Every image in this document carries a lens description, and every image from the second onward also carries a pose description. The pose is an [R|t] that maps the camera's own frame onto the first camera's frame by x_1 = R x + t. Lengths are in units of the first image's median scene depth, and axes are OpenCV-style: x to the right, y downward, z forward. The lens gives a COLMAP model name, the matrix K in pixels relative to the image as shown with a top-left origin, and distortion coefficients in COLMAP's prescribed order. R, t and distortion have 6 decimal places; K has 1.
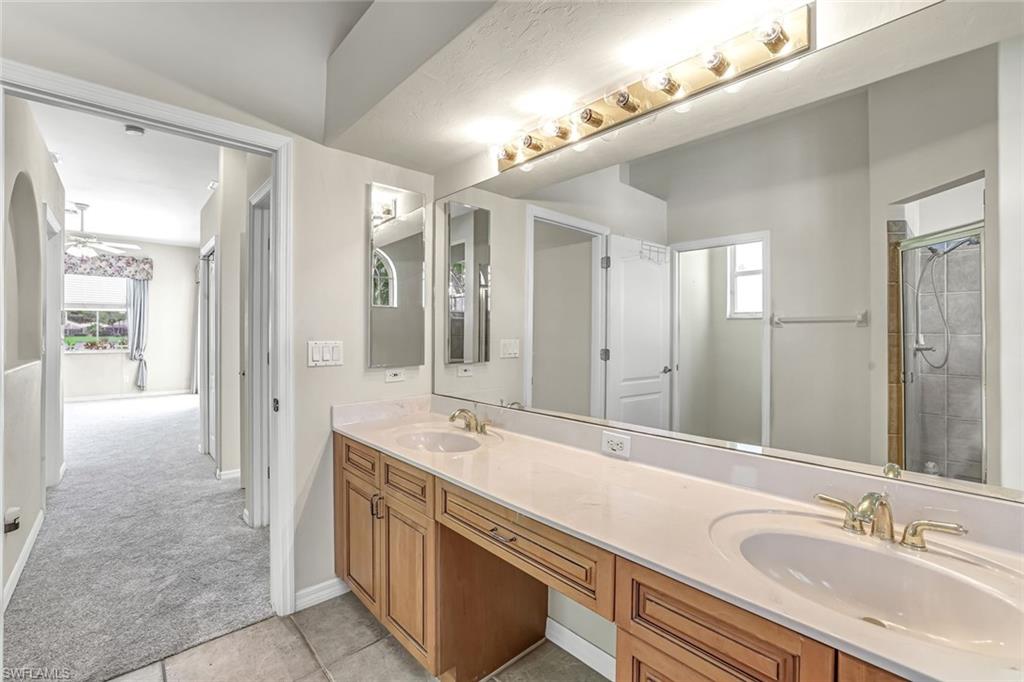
lens RADIAL K [[435.3, 0, 514.0], [0, 435.3, 335.1], [0, 0, 1]] dist [-0.017326, 0.000117]
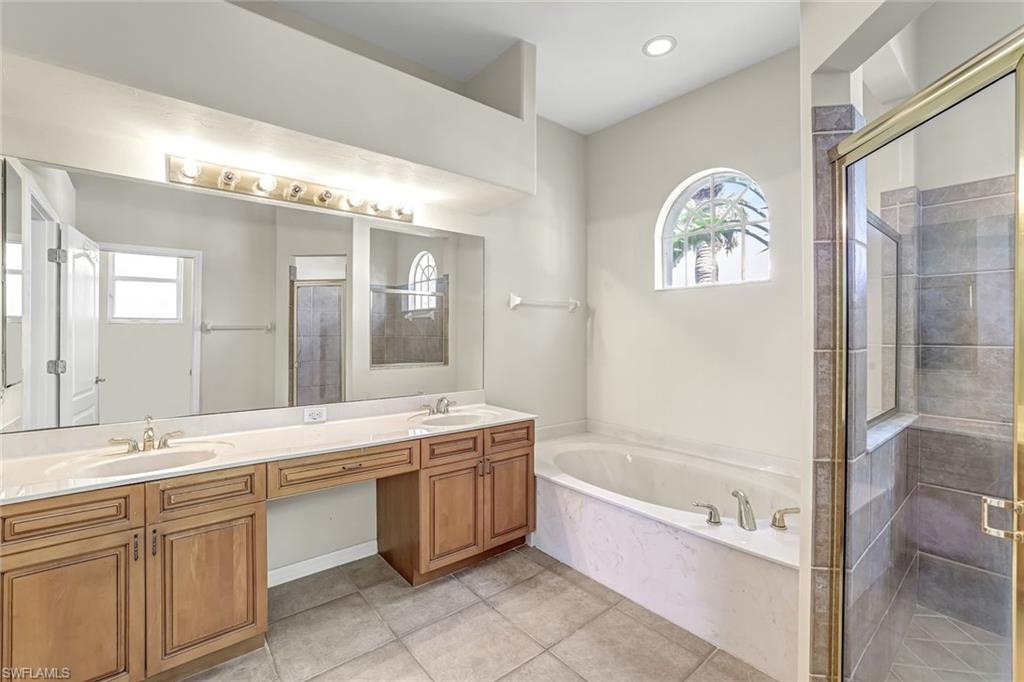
lens RADIAL K [[435.3, 0, 509.9], [0, 435.3, 336.1], [0, 0, 1]] dist [-0.017326, 0.000117]
pose [[0.055949, -0.002449, 0.998431, -1.257566], [0.005018, 0.999985, 0.002171, -0.023520], [-0.998421, 0.004889, 0.055961, 0.242213]]
